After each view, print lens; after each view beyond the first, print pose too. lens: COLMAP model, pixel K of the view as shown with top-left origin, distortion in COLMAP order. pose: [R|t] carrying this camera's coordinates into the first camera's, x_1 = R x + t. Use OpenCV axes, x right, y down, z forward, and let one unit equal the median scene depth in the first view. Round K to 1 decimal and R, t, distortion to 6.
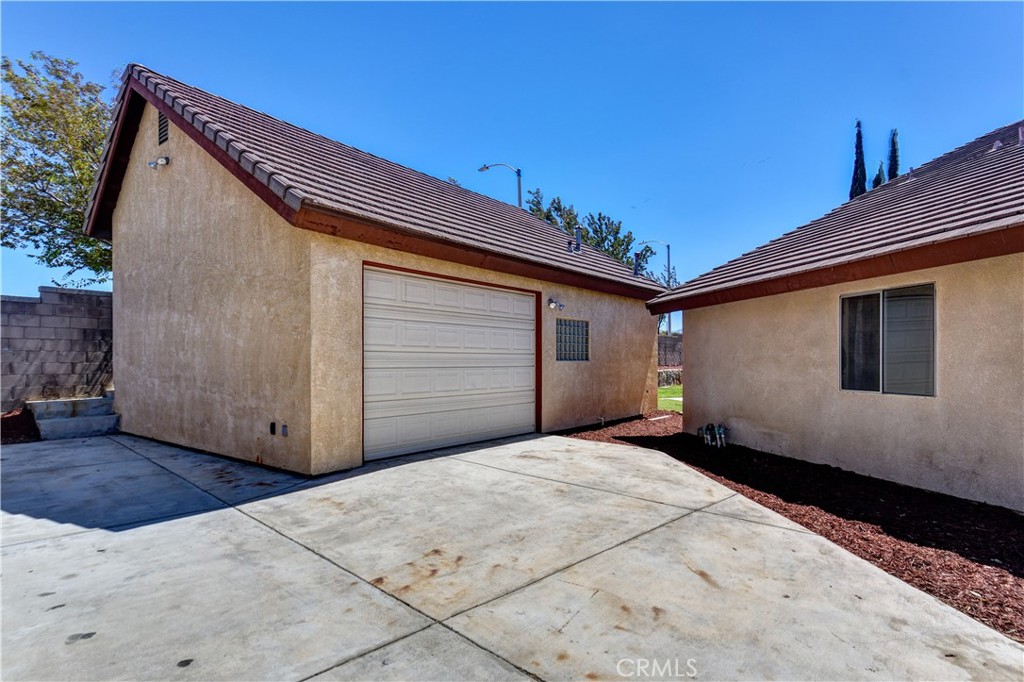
lens RADIAL K [[551.2, 0, 482.8], [0, 551.2, 362.9], [0, 0, 1]] dist [0.041862, -0.027718]
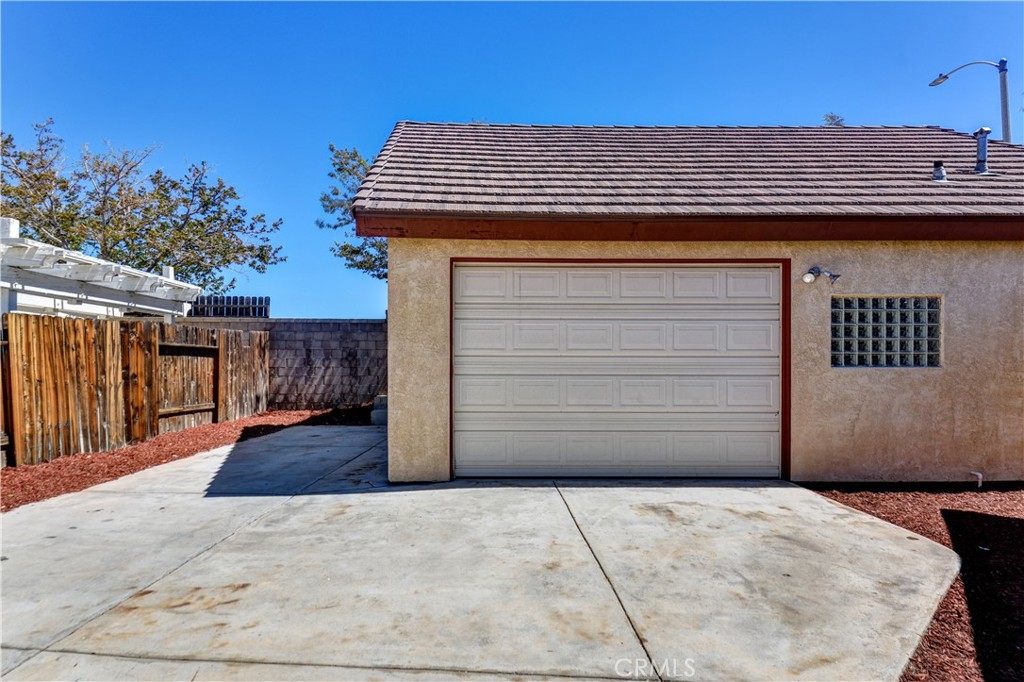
lens RADIAL K [[551.2, 0, 482.8], [0, 551.2, 362.9], [0, 0, 1]] dist [0.041862, -0.027718]
pose [[0.643721, -0.001412, -0.765259, 0.516237], [-0.004648, 0.999973, -0.005755, -0.005104], [0.765246, 0.007261, 0.643697, 0.446606]]
